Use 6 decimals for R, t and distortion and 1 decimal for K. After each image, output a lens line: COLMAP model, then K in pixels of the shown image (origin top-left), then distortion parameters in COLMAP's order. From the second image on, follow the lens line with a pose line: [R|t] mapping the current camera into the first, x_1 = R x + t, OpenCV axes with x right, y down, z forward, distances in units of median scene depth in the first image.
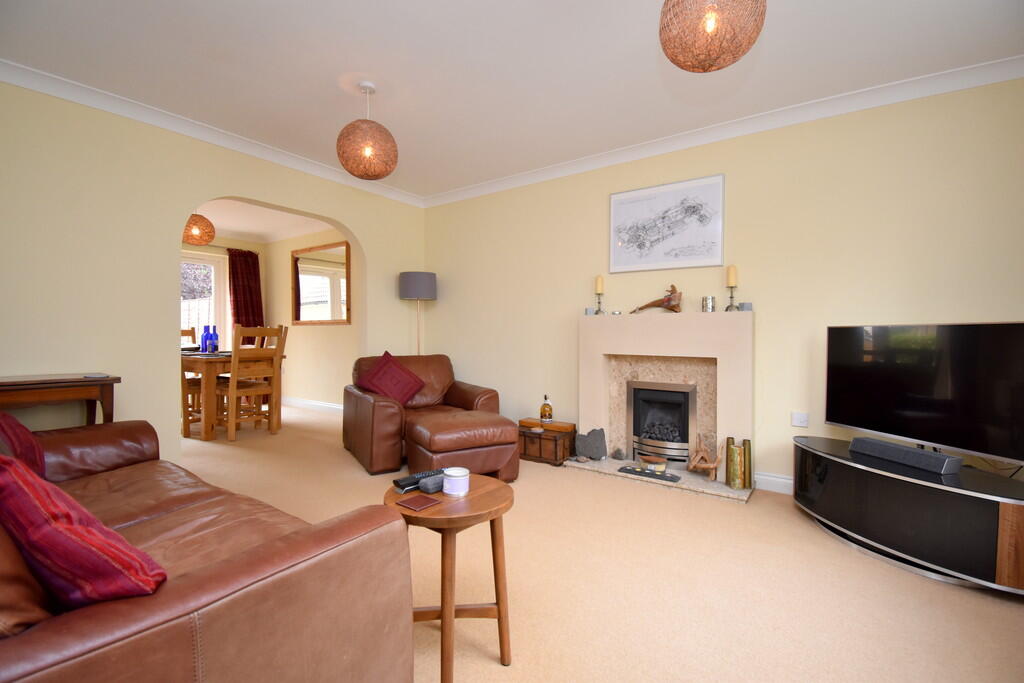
lens RADIAL K [[449.3, 0, 515.7], [0, 449.3, 336.3], [0, 0, 1]] dist [0.018344, -0.025527]
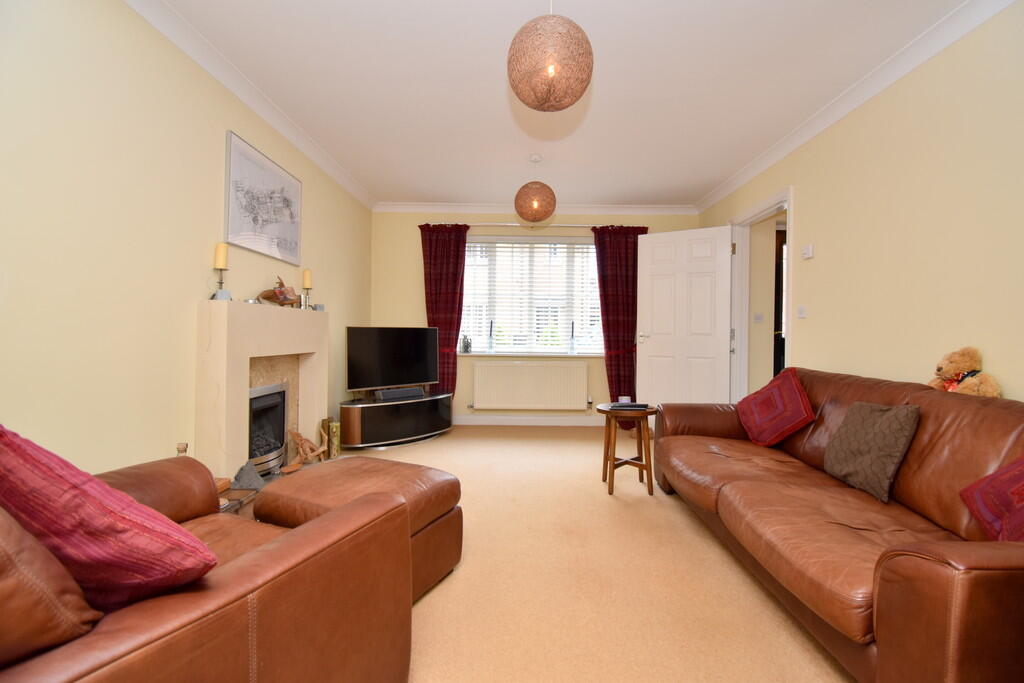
lens RADIAL K [[449.3, 0, 515.7], [0, 449.3, 336.3], [0, 0, 1]] dist [0.018344, -0.025527]
pose [[-0.588119, -0.019897, 0.808530, -0.651819], [-0.017820, 0.999773, 0.011641, -0.012244], [-0.808578, -0.007561, -0.588340, 1.105791]]
